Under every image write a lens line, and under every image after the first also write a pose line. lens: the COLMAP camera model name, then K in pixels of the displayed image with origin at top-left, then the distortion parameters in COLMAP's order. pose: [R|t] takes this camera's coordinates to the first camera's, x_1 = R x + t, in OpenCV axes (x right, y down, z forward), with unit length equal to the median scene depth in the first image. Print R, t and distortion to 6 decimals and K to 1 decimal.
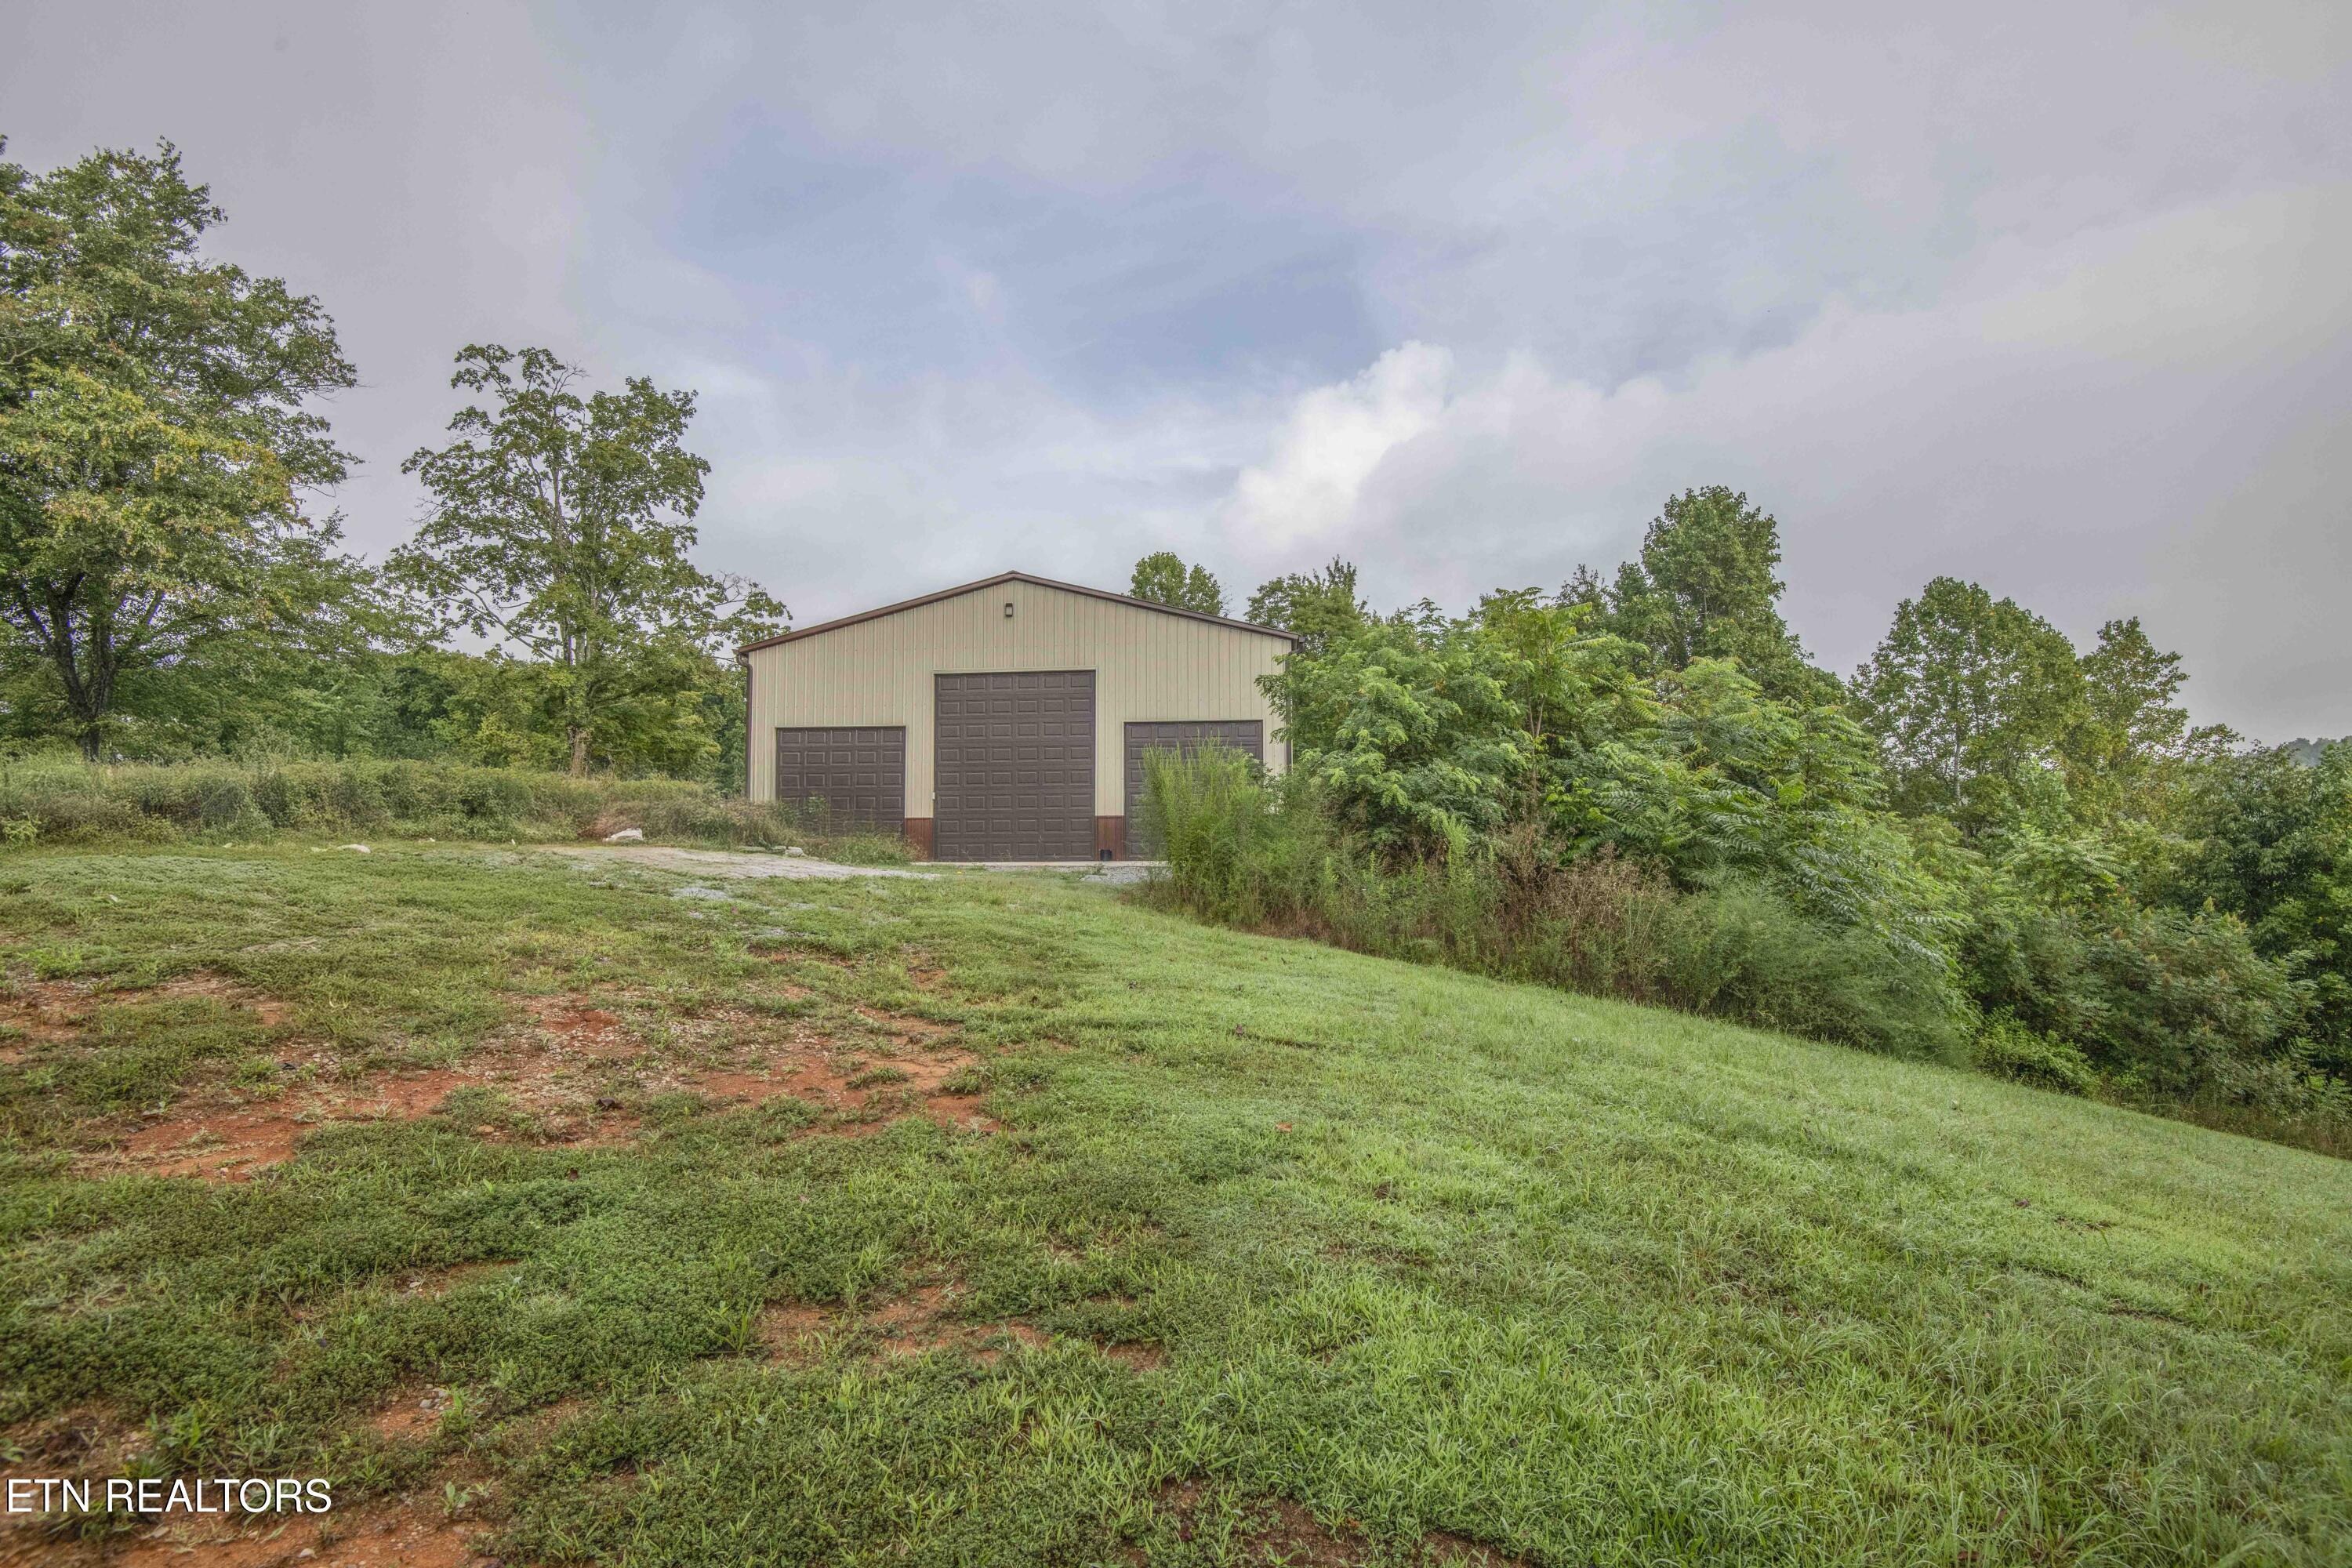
lens RADIAL K [[1087.9, 0, 1157.6], [0, 1087.9, 803.8], [0, 0, 1]] dist [-0.017969, -0.014646]
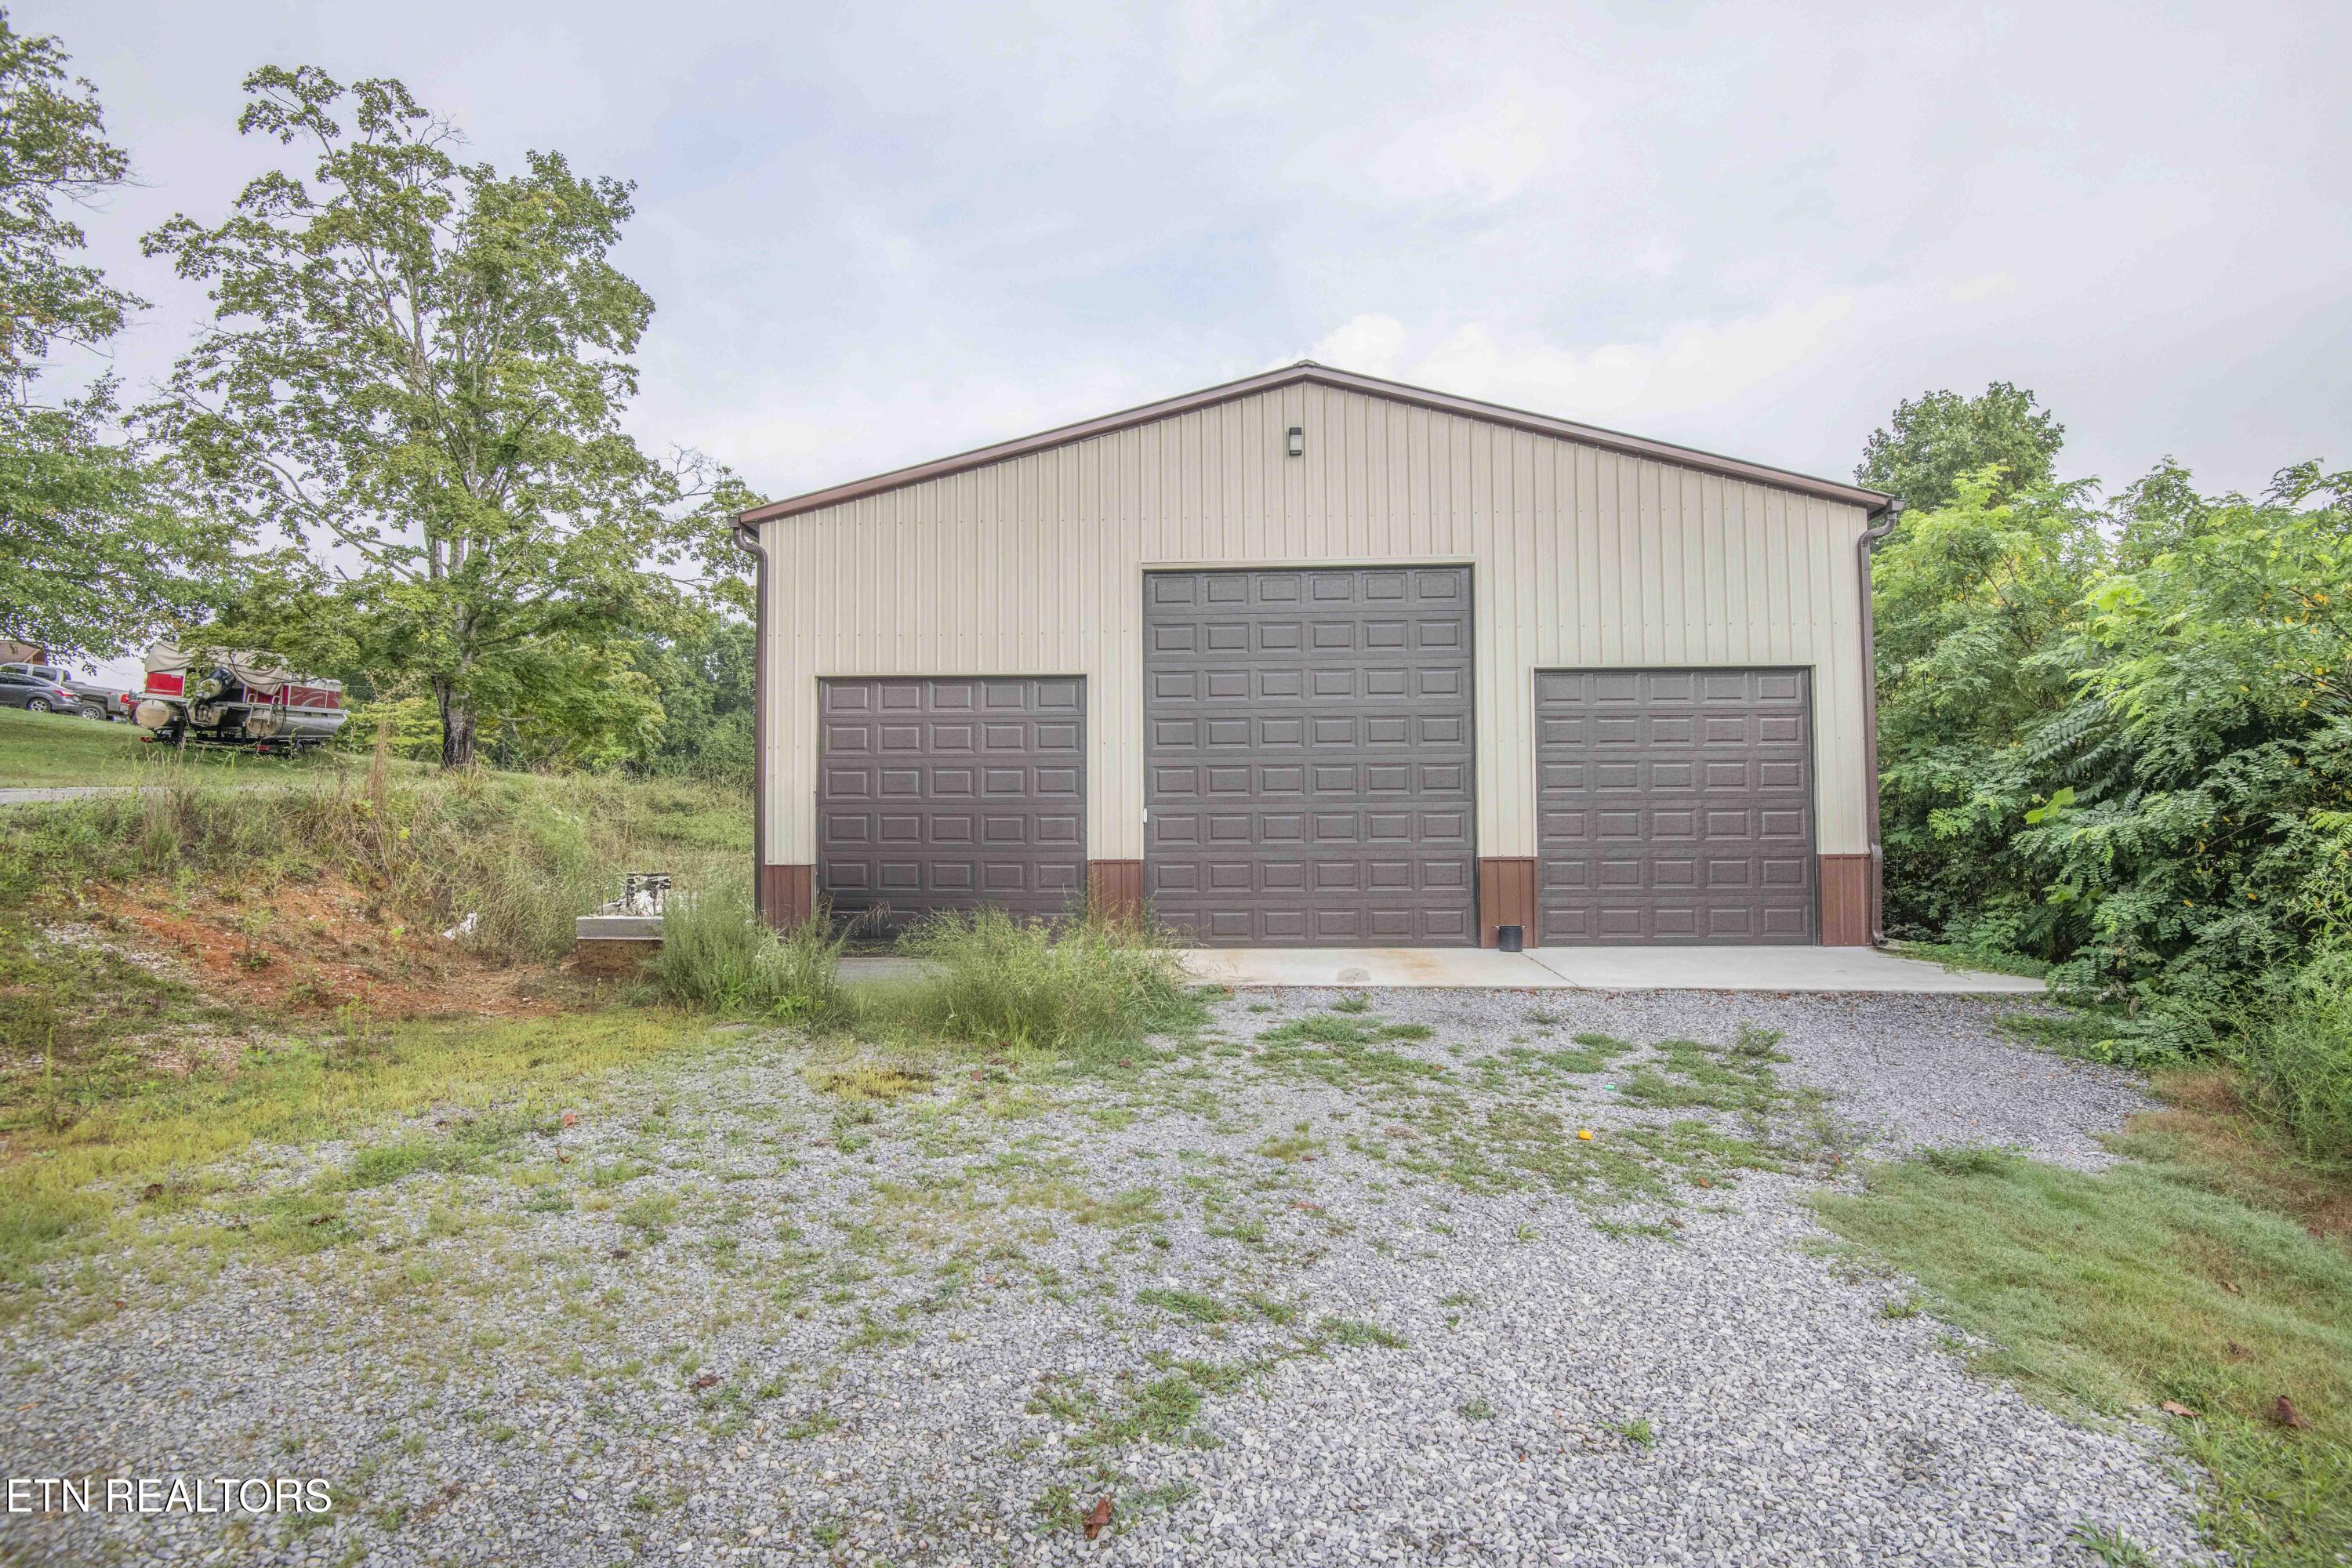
lens RADIAL K [[1087.9, 0, 1166.2], [0, 1087.9, 793.5], [0, 0, 1]] dist [-0.017969, -0.014646]
pose [[0.998130, -0.000797, 0.061114, -0.155542], [-0.000406, 0.999806, 0.019674, -0.018352], [-0.061118, -0.019662, 0.997937, 0.345543]]
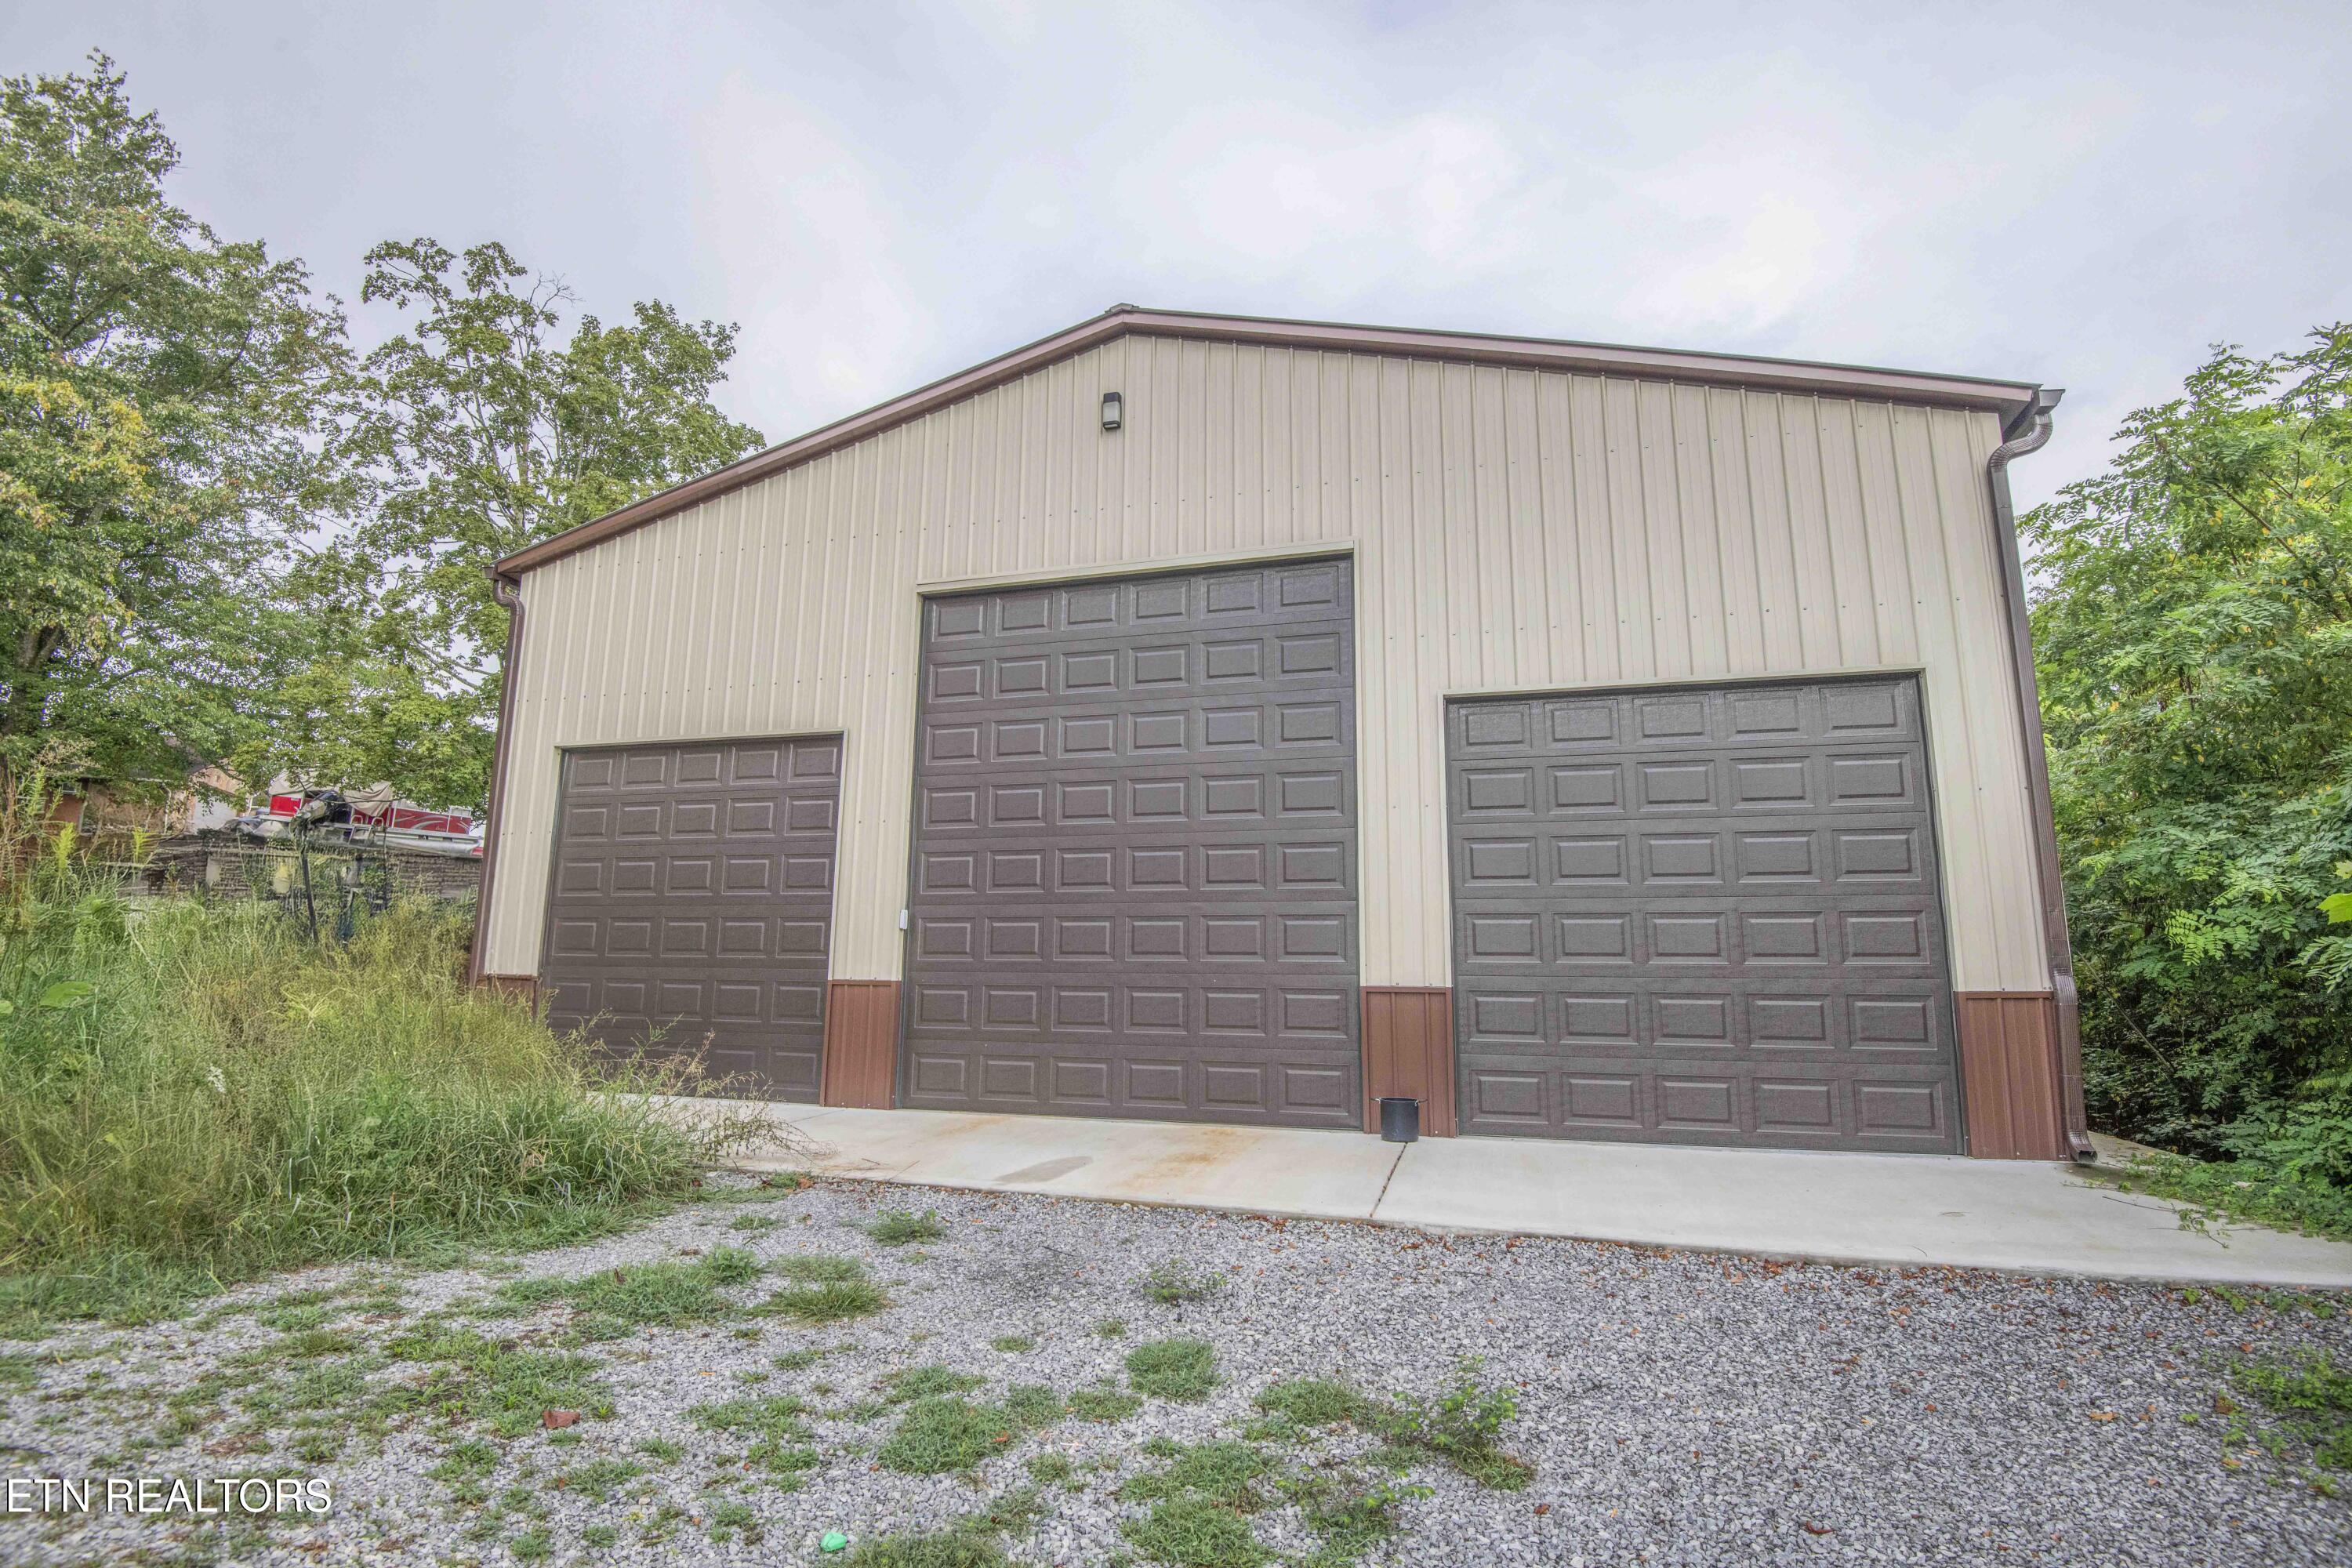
lens RADIAL K [[1087.9, 0, 1171.1], [0, 1087.9, 793.9], [0, 0, 1]] dist [-0.017969, -0.014646]
pose [[0.983903, -0.014072, -0.178148, -0.036793], [-0.006205, 0.993603, -0.112756, -0.005661], [0.178596, 0.112046, 0.977522, 0.451370]]
